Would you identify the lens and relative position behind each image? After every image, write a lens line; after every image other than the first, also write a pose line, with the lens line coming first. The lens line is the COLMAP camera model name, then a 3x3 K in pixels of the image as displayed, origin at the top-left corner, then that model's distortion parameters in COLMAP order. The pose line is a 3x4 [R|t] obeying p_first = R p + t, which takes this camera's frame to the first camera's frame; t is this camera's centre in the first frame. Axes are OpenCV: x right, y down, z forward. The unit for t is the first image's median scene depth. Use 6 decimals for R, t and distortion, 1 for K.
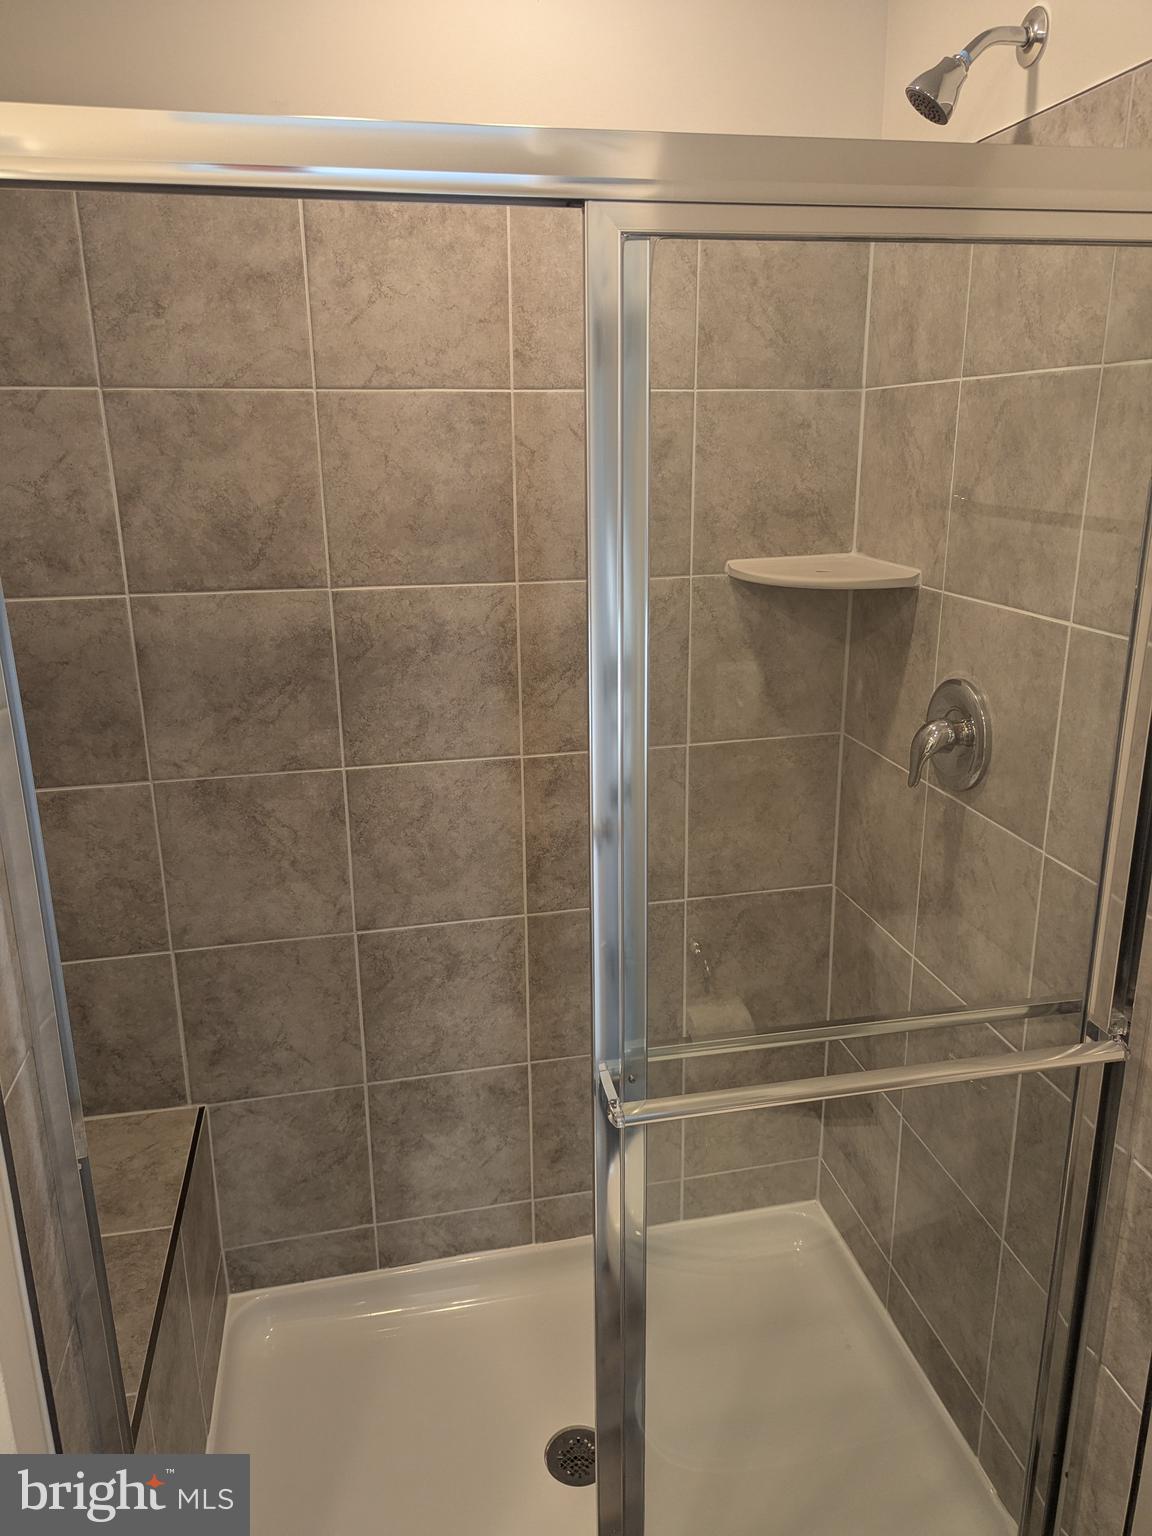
lens RADIAL K [[1073.4, 0, 568.7], [0, 1073.4, 766.5], [0, 0, 1]] dist [0.054187, -0.043681]
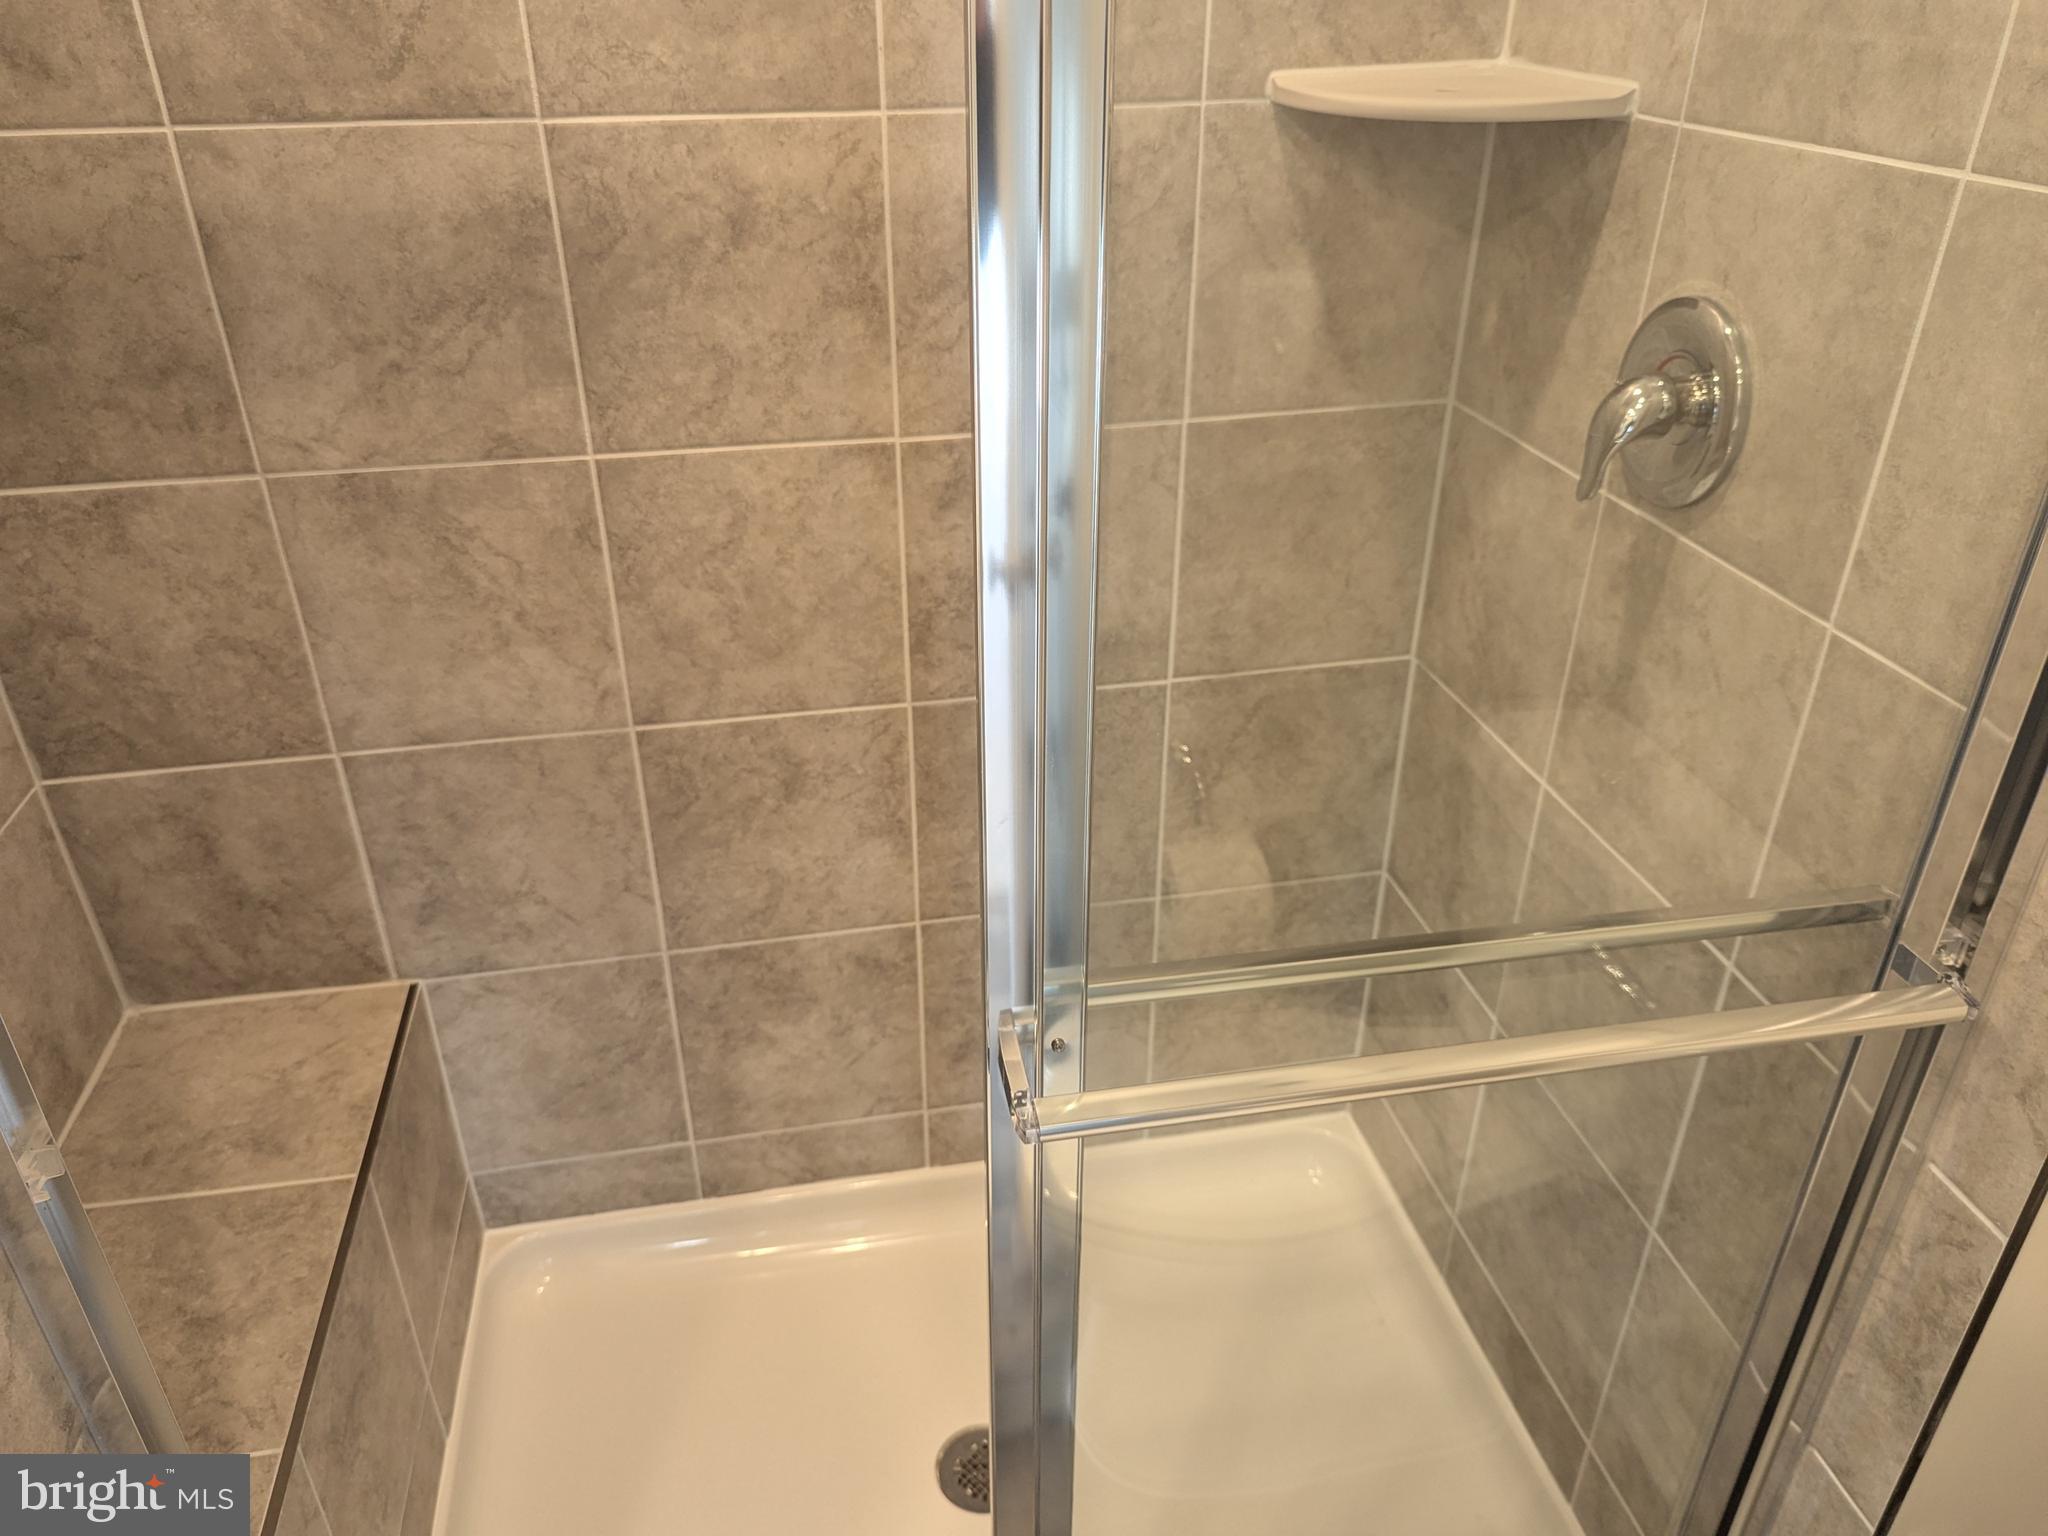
lens RADIAL K [[1431.2, 0, 975.4], [0, 1431.2, 764.1], [0, 0, 1]] dist [0.054187, -0.043681]
pose [[0.999501, 0.015311, -0.027619, 0.023193], [-0.009003, 0.976463, 0.215496, -0.005459], [0.030268, -0.215140, 0.976114, 0.205170]]
